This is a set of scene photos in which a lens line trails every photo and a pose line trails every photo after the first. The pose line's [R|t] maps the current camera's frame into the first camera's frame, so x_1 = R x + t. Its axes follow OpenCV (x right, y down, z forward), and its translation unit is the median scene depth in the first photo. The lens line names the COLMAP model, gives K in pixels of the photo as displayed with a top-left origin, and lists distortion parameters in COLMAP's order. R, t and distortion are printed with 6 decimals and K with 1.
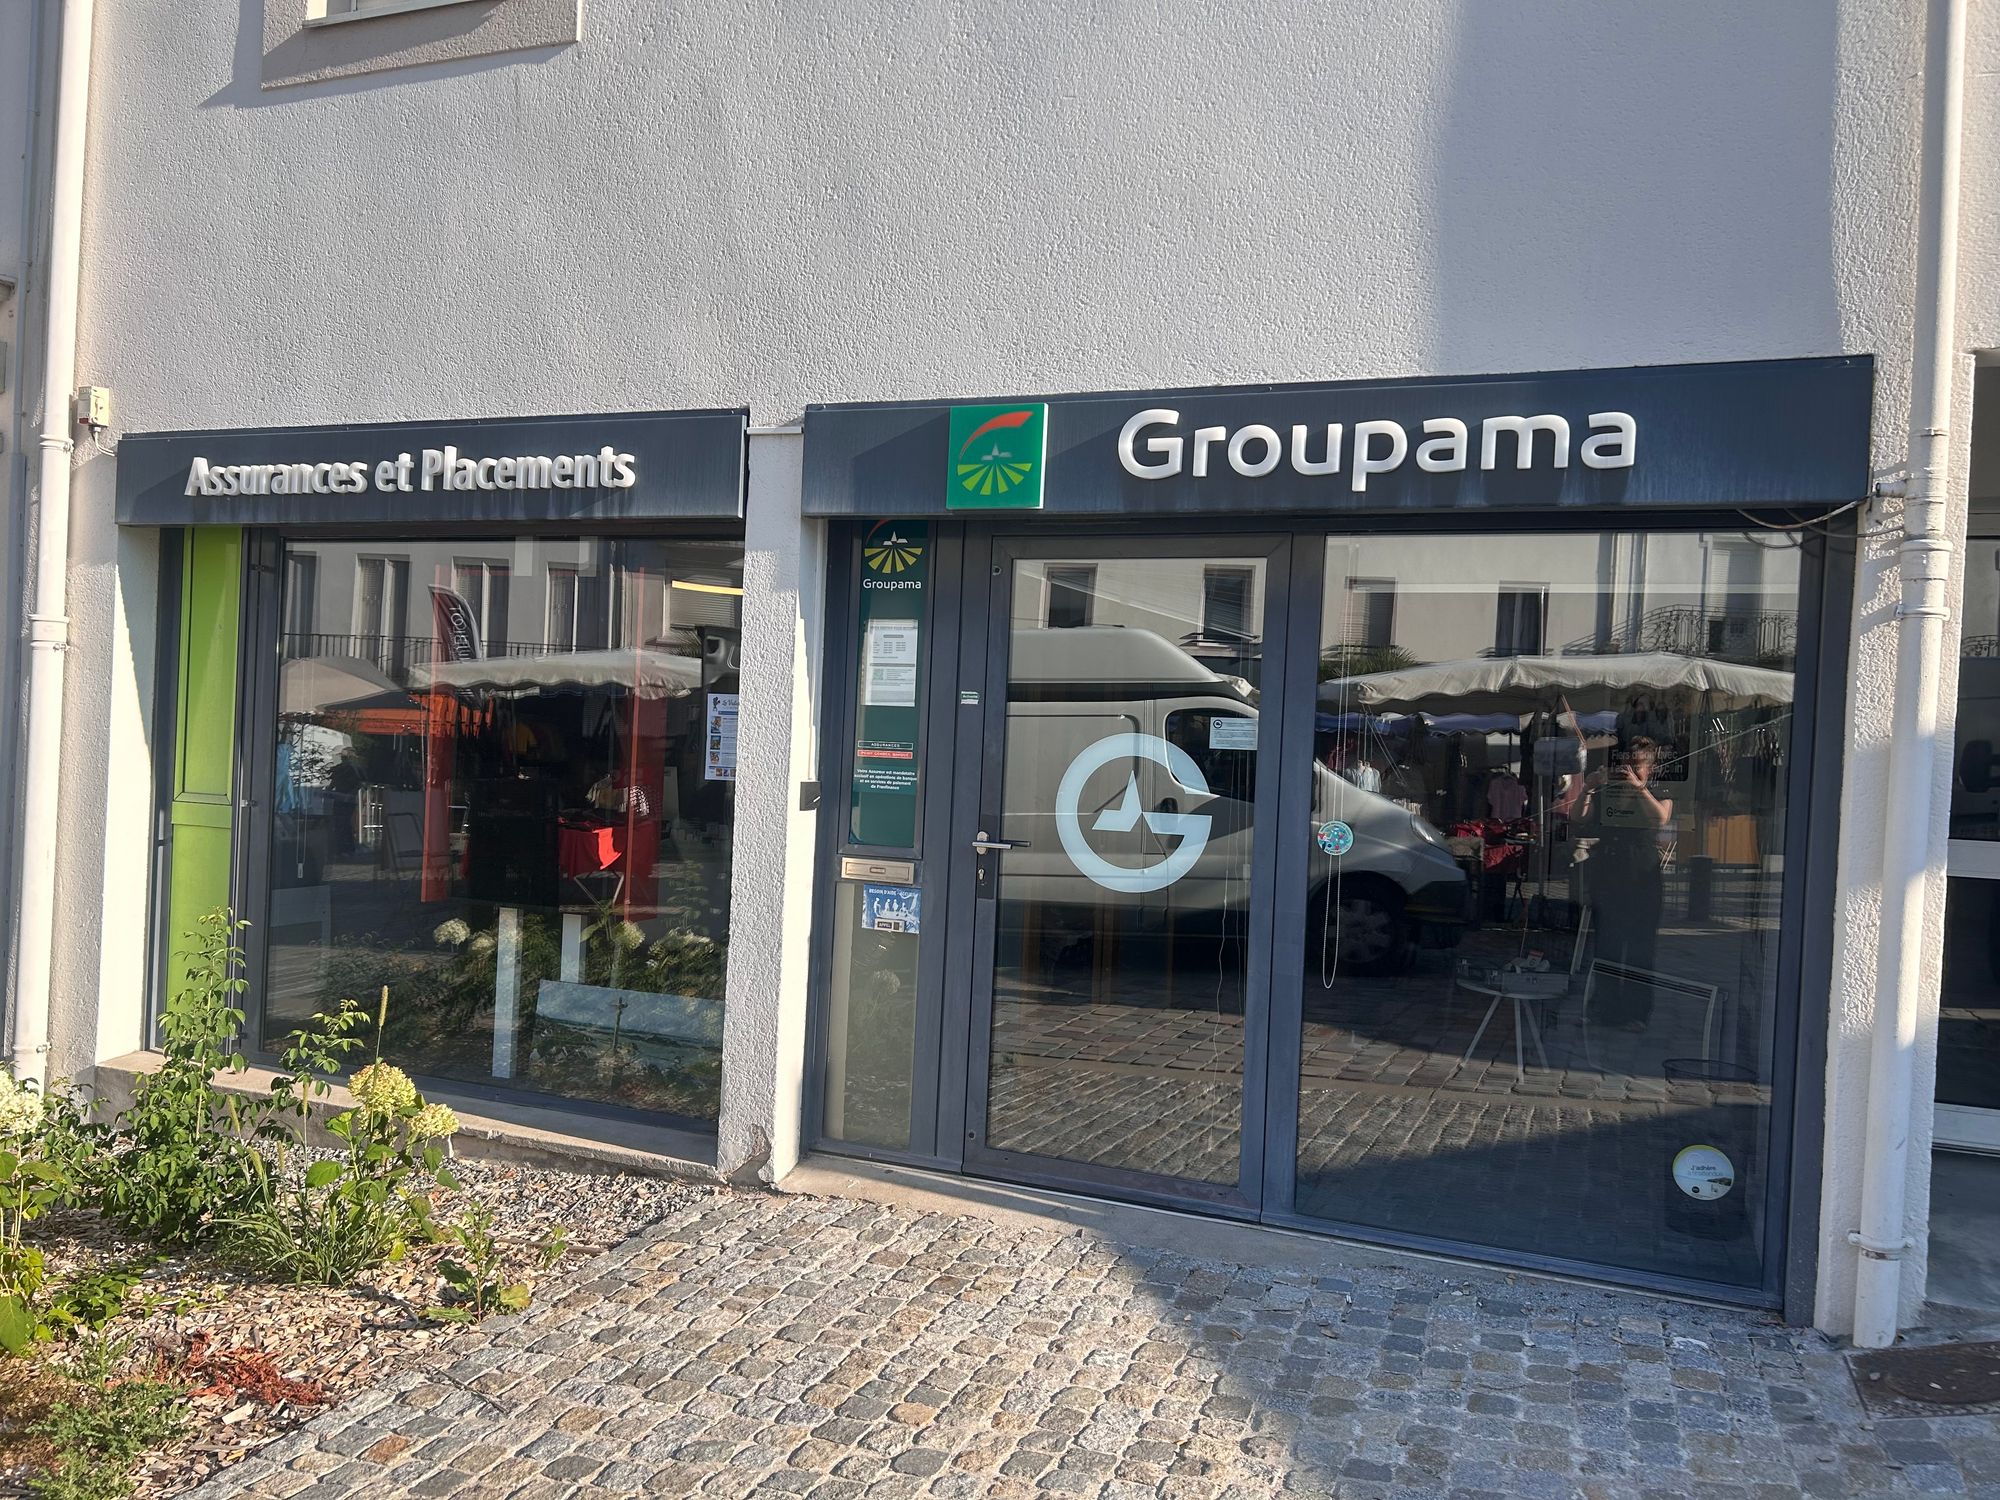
lens RADIAL K [[1502.9, 0, 991.7], [0, 1502.9, 765.1], [0, 0, 1]] dist [0.068312, -0.078439]
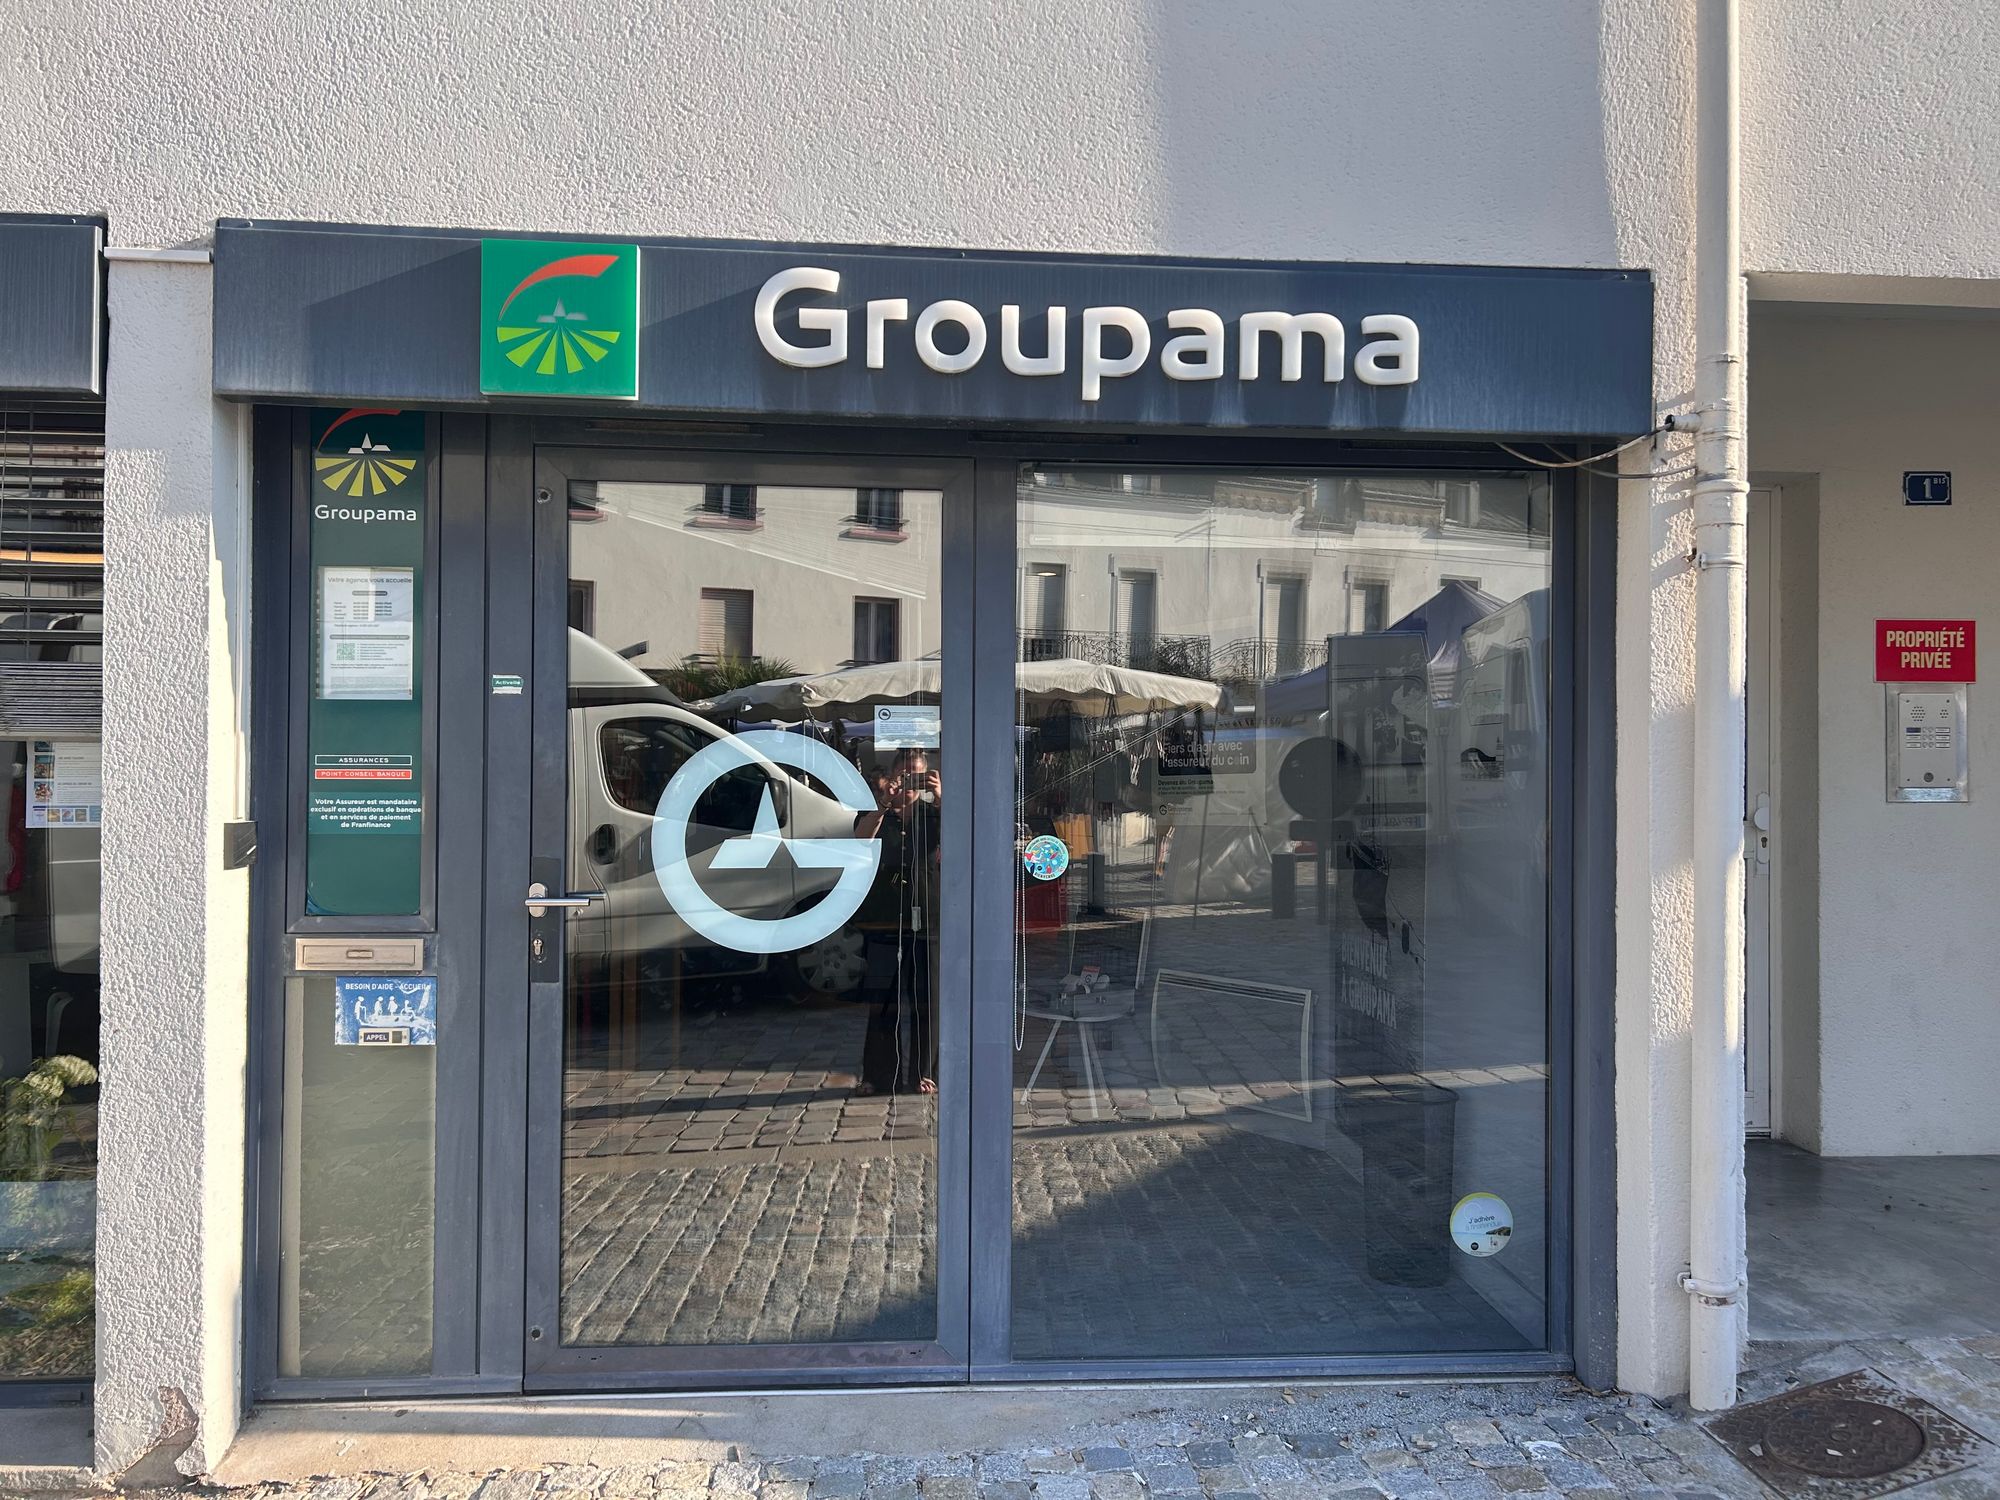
lens RADIAL K [[1502.9, 0, 991.7], [0, 1502.9, 765.1], [0, 0, 1]] dist [0.068312, -0.078439]
pose [[0.897170, -0.035827, 0.440230, -0.134253], [0.040057, 0.999197, -0.000317, 0.000185], [-0.439865, 0.017919, 0.897885, 0.330688]]
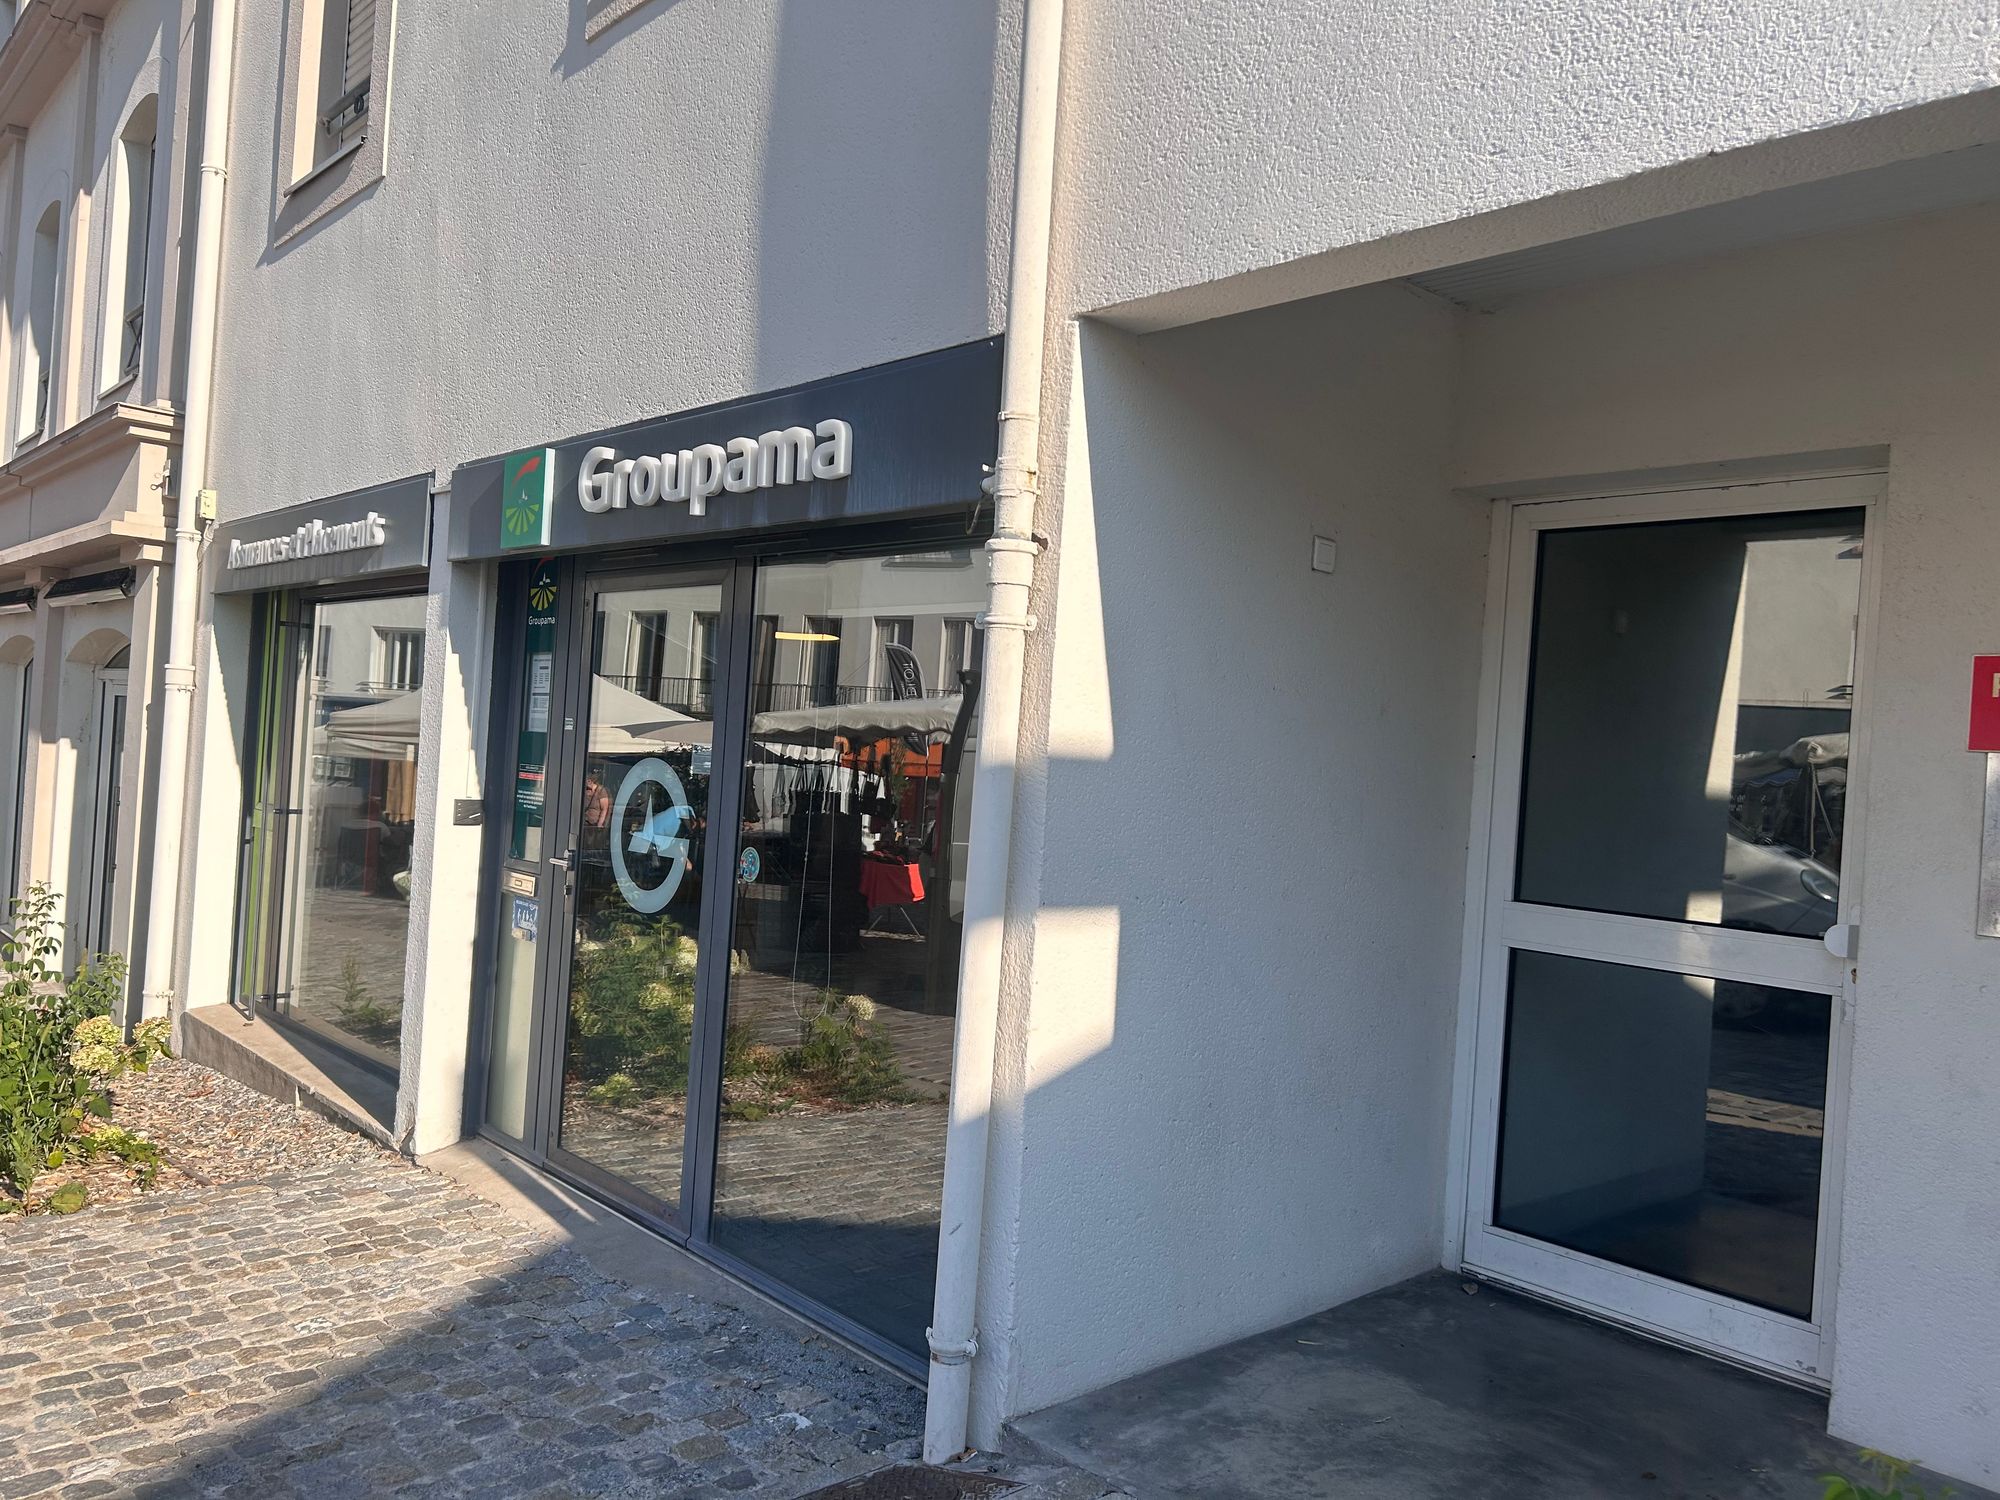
lens RADIAL K [[1502.9, 0, 991.7], [0, 1502.9, 765.1], [0, 0, 1]] dist [0.068312, -0.078439]
pose [[0.897089, 0.014548, -0.441611, 0.822846], [-0.029418, 0.999207, -0.026843, 0.004946], [0.440870, 0.037072, 0.896805, 0.185371]]
